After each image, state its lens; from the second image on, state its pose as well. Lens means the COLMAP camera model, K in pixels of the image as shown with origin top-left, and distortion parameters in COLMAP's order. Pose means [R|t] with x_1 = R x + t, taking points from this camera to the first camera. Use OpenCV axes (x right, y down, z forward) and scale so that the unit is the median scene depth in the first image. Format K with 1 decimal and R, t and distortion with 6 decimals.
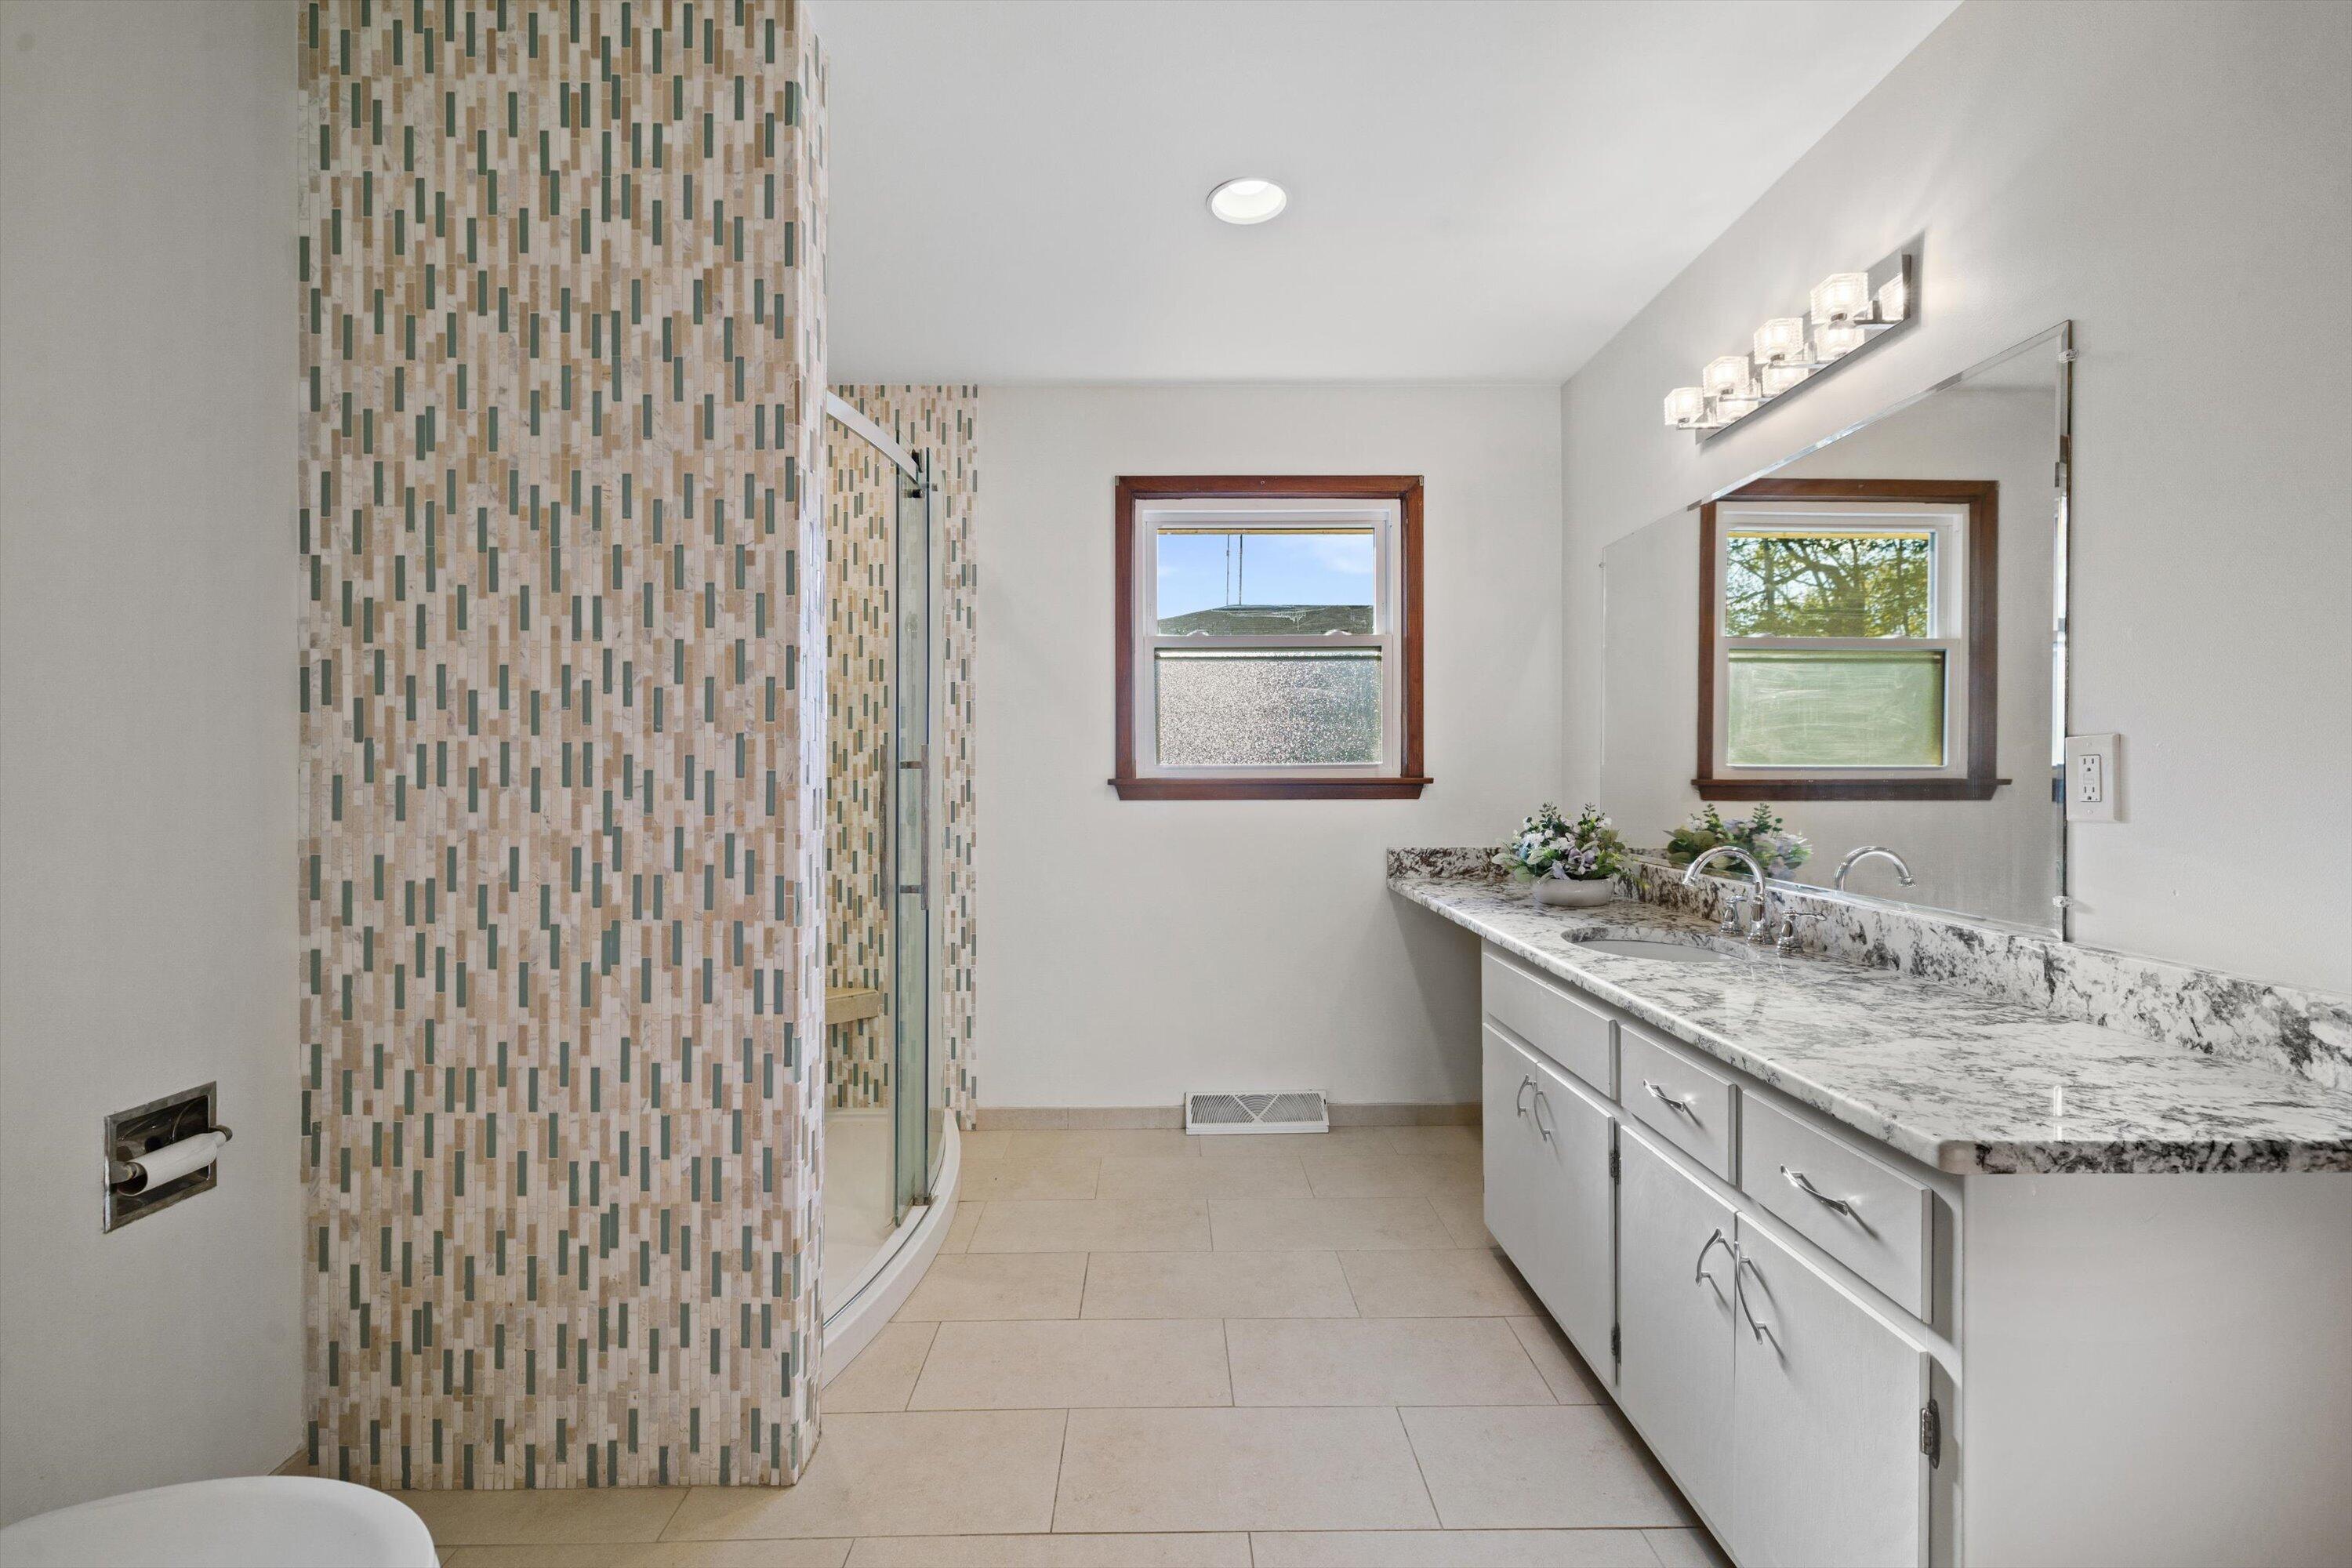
lens RADIAL K [[1000.7, 0, 1167.1], [0, 1000.7, 777.4], [0, 0, 1]] dist [-0.001790, -0.000395]
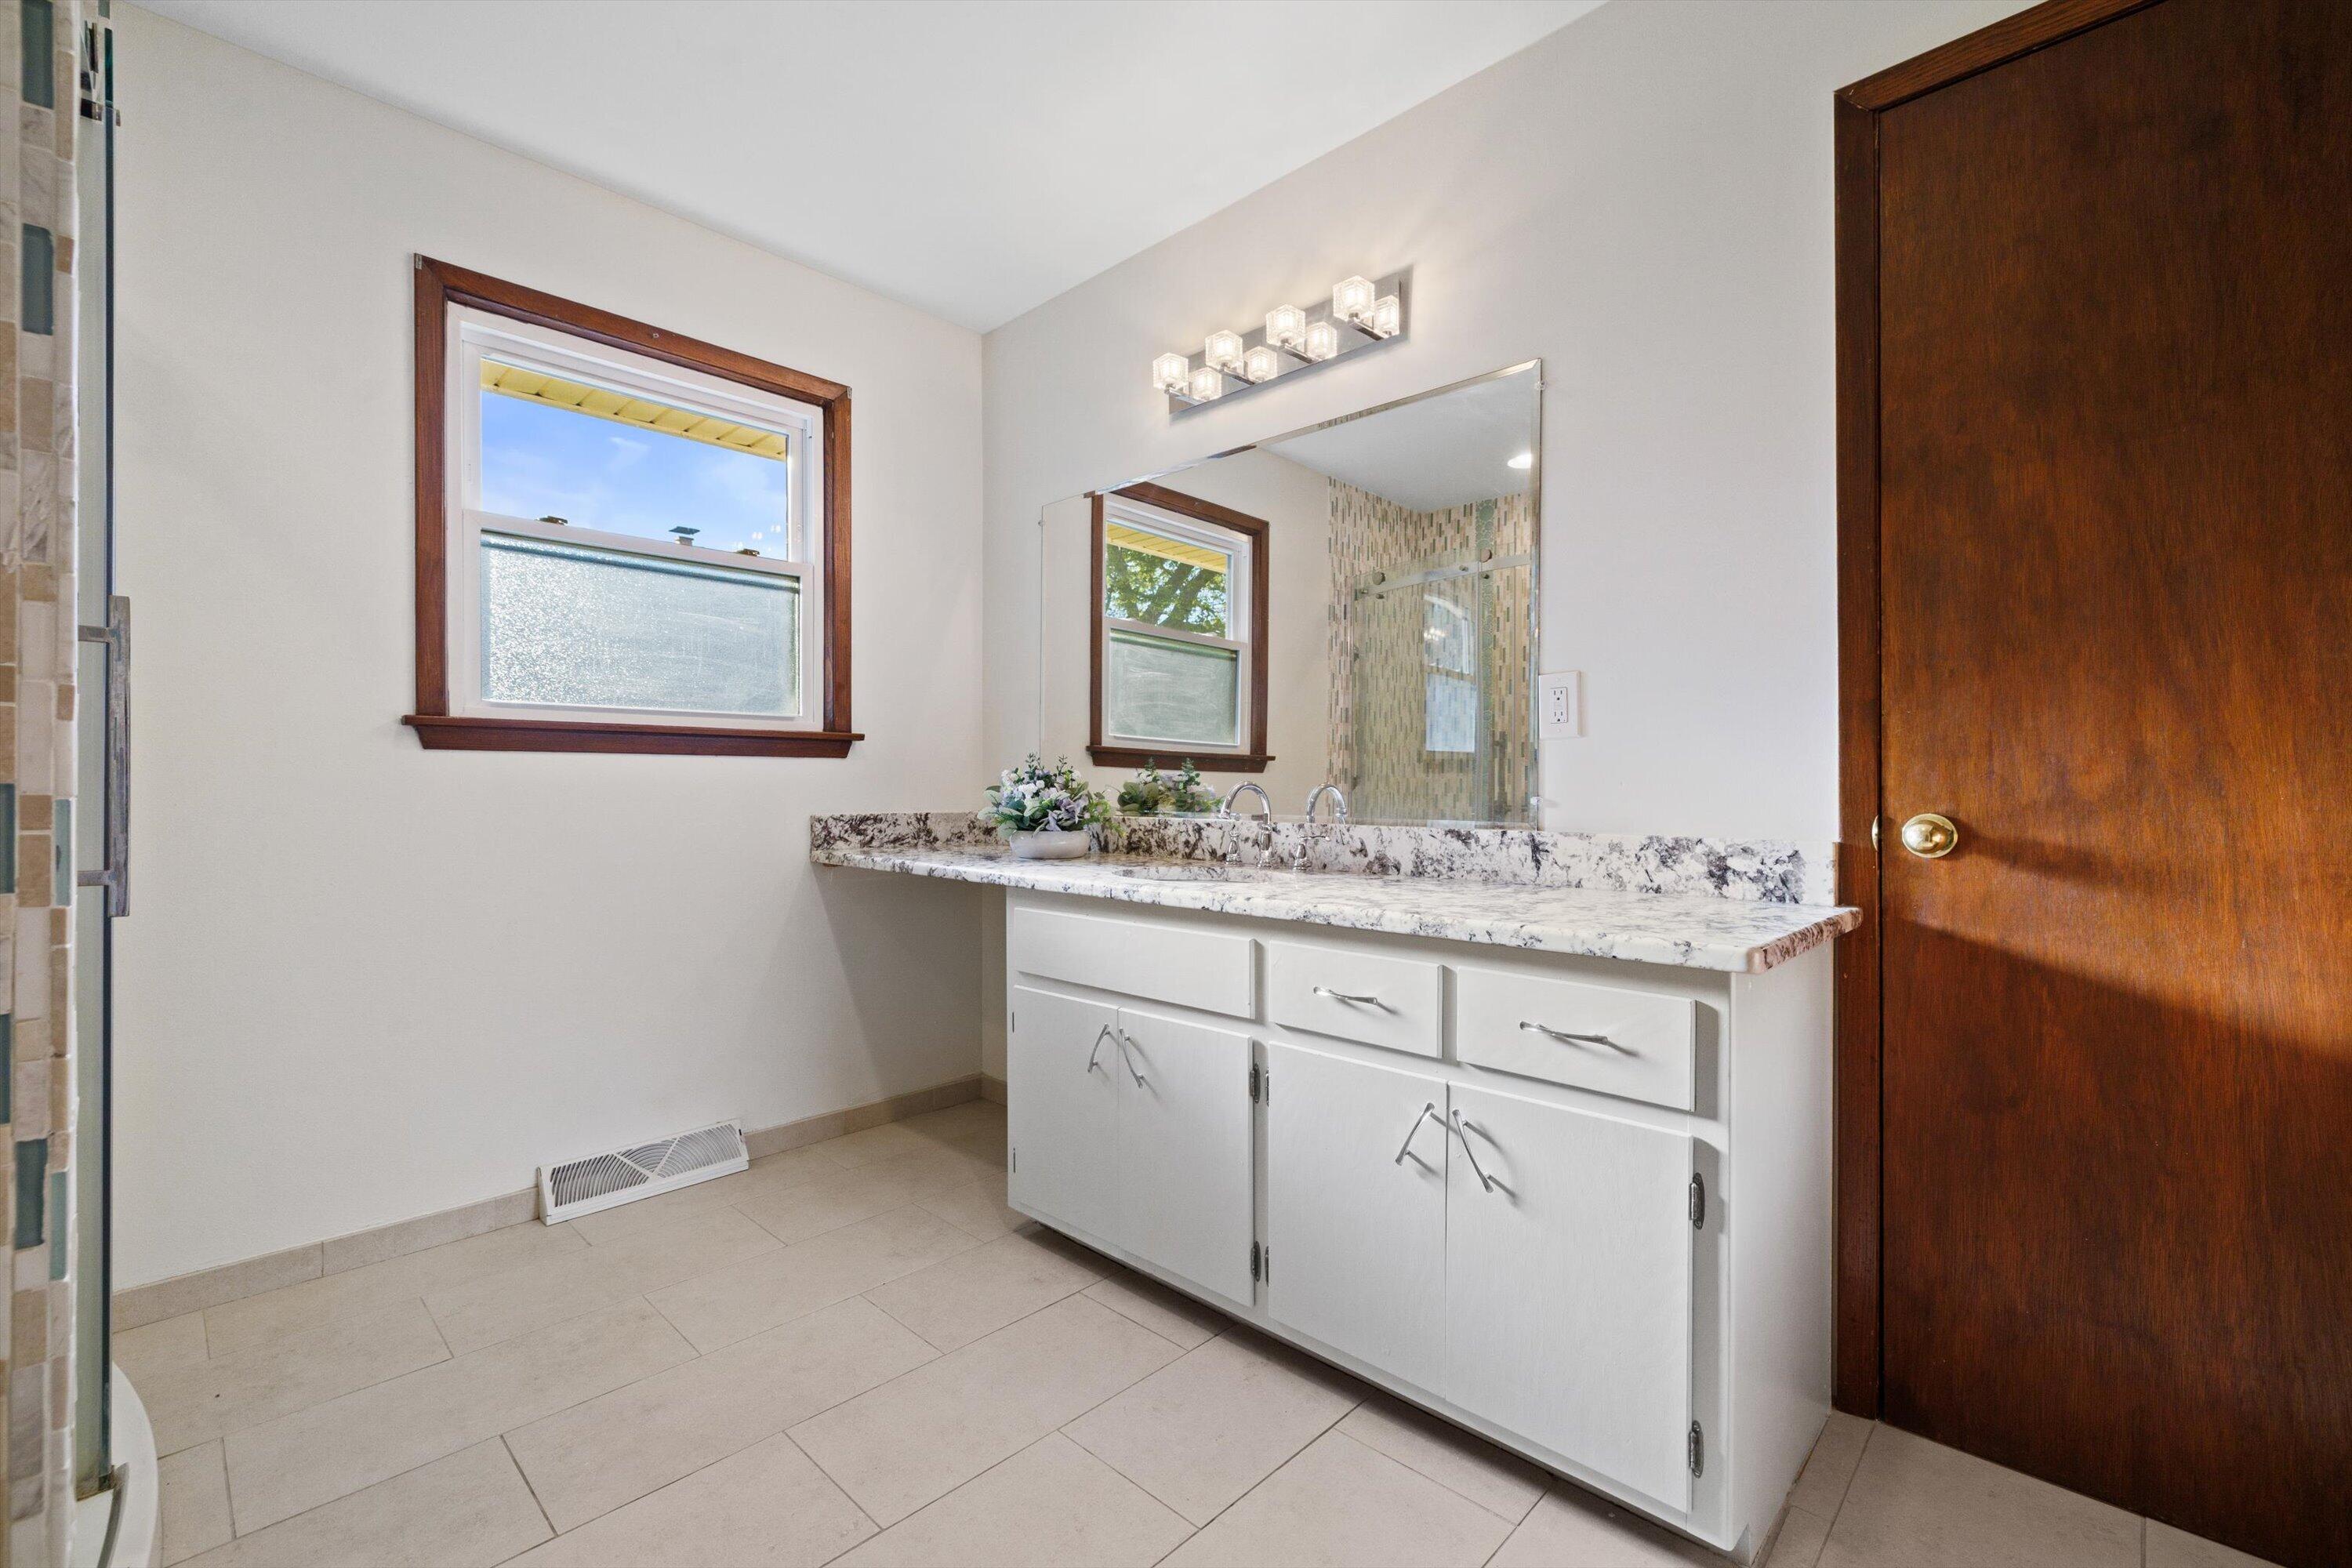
lens RADIAL K [[1000.7, 0, 1178.9], [0, 1000.7, 790.2], [0, 0, 1]] dist [-0.001790, -0.000395]
pose [[0.703687, 0.001339, 0.710508, -0.165944], [-0.000374, 0.999999, -0.001515, 0.051531], [-0.710510, 0.000800, 0.703687, 0.187663]]
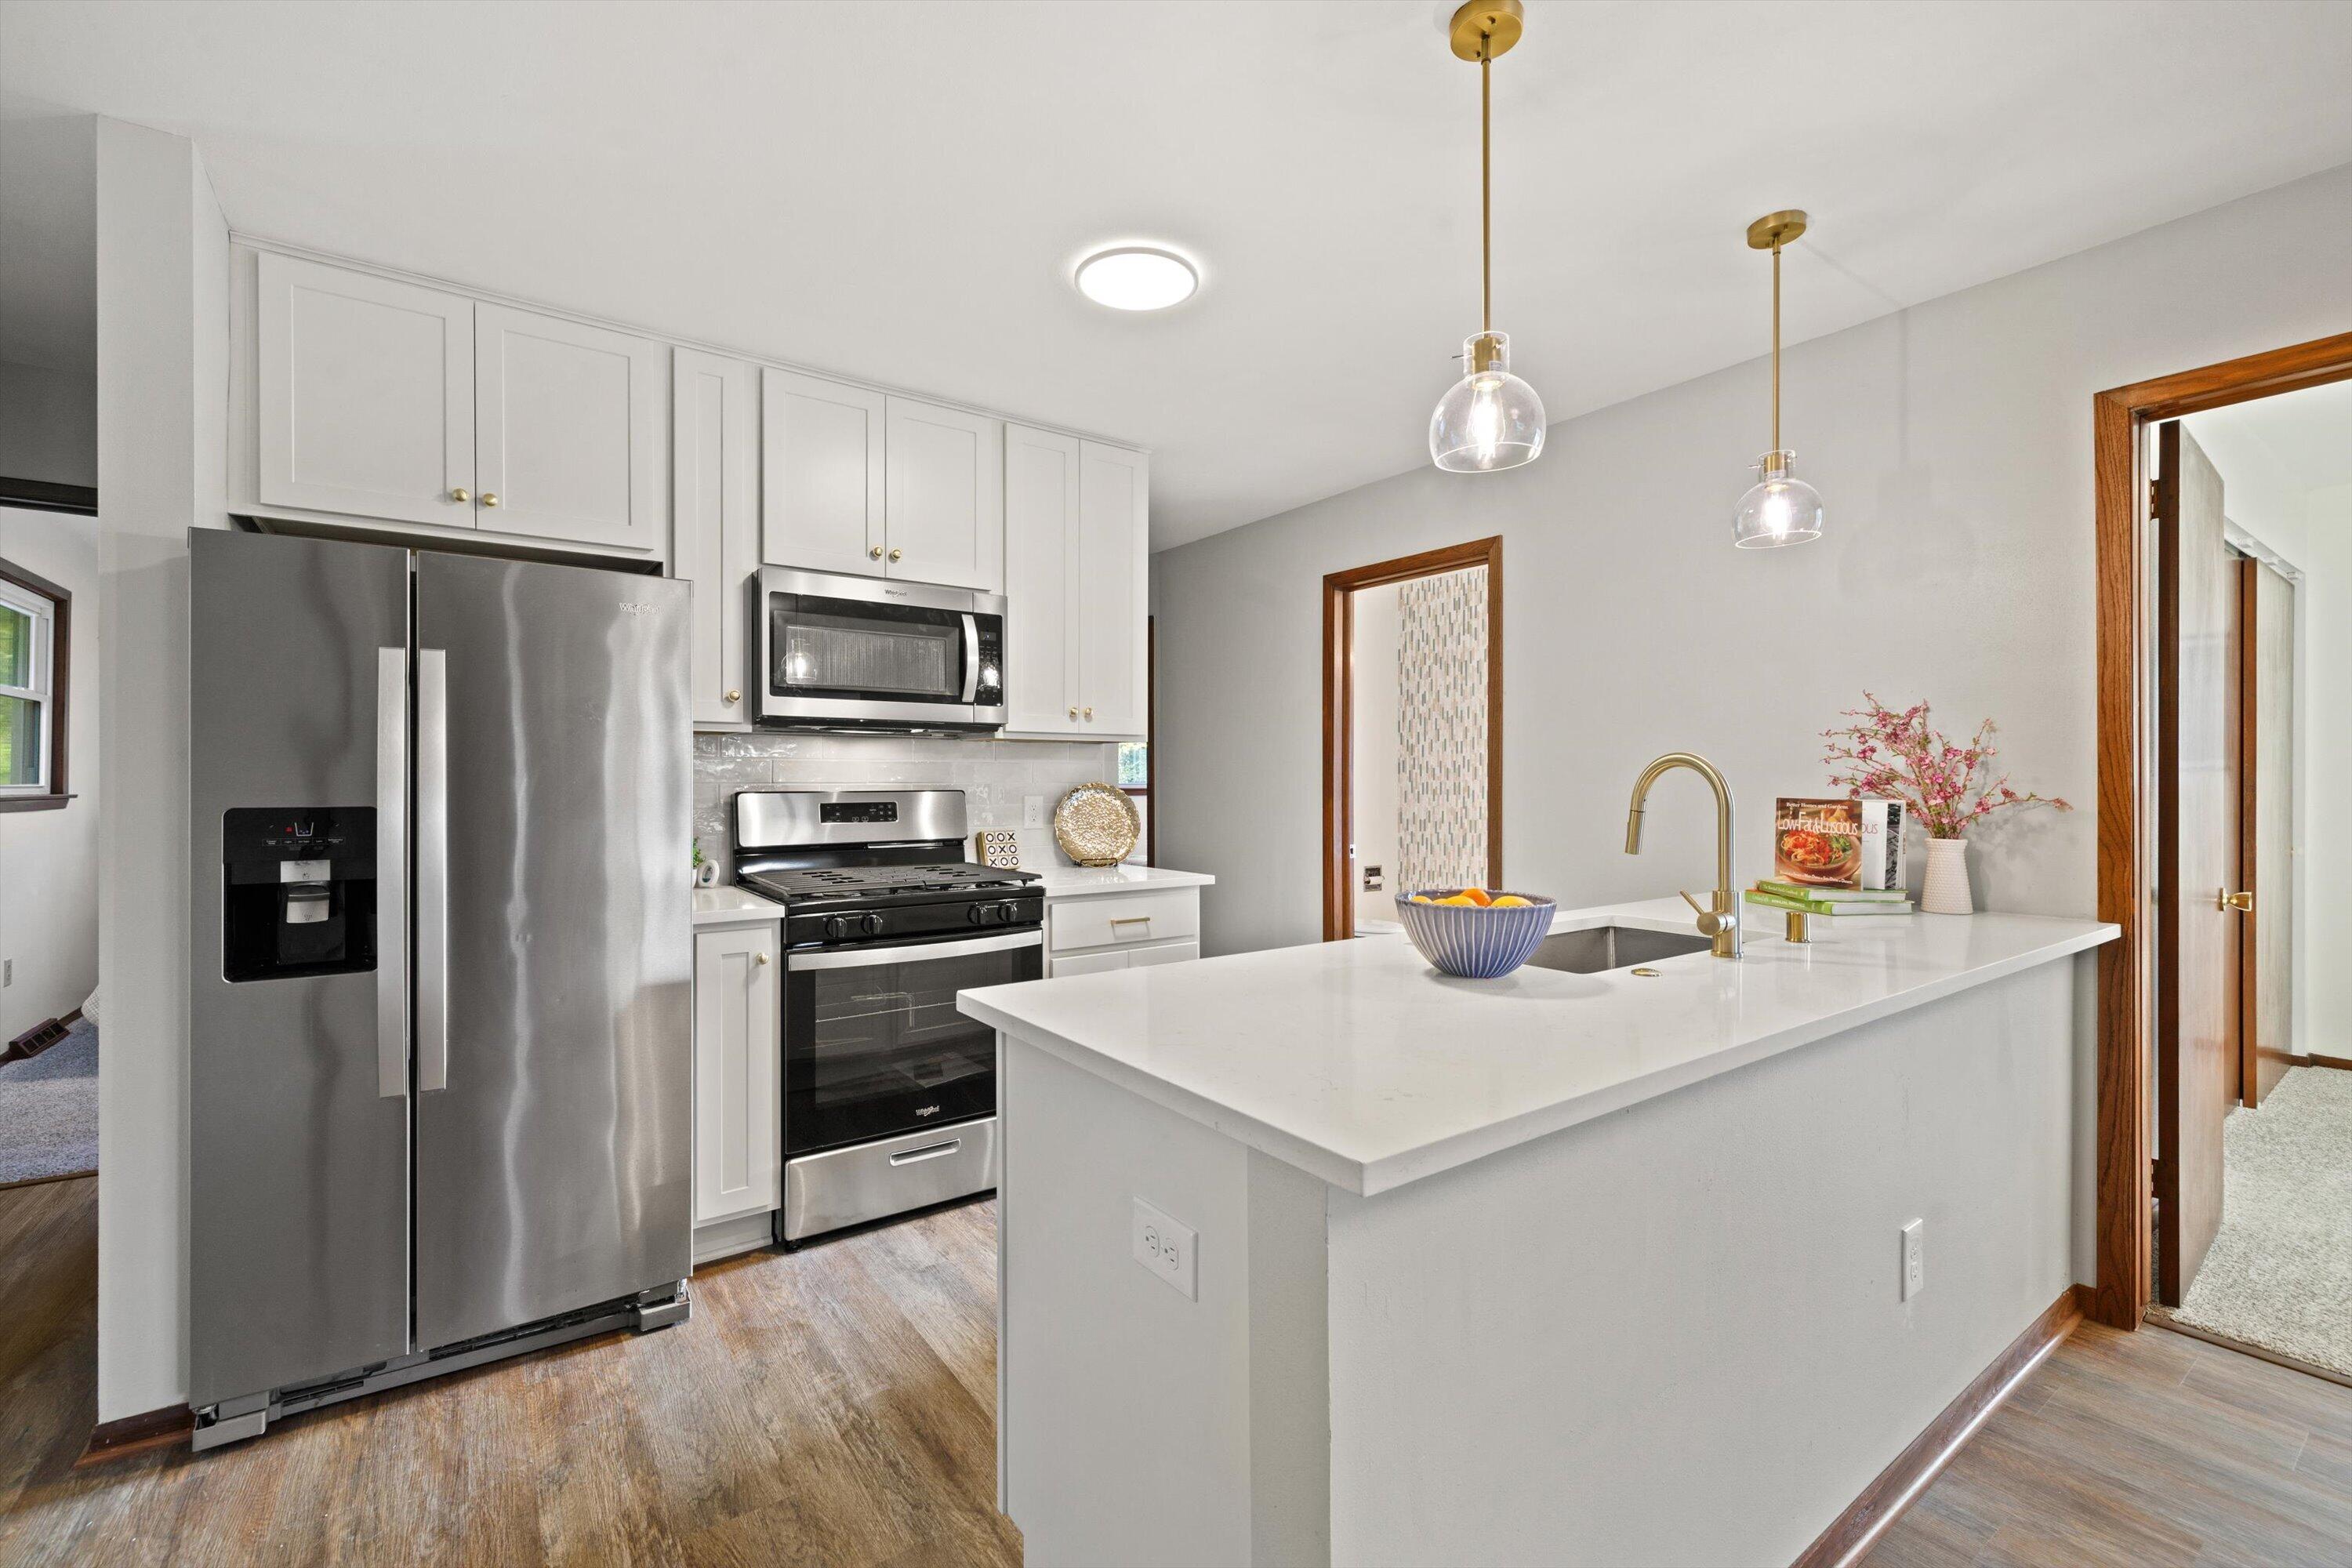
lens RADIAL K [[1000.7, 0, 1177.4], [0, 1000.7, 778.4], [0, 0, 1]] dist [-0.001790, -0.000395]
pose [[0.577213, 0.000502, -0.816593, 1.787304], [-0.001508, 0.999999, -0.000451, -0.046865], [0.816592, 0.001492, 0.577213, -1.917176]]
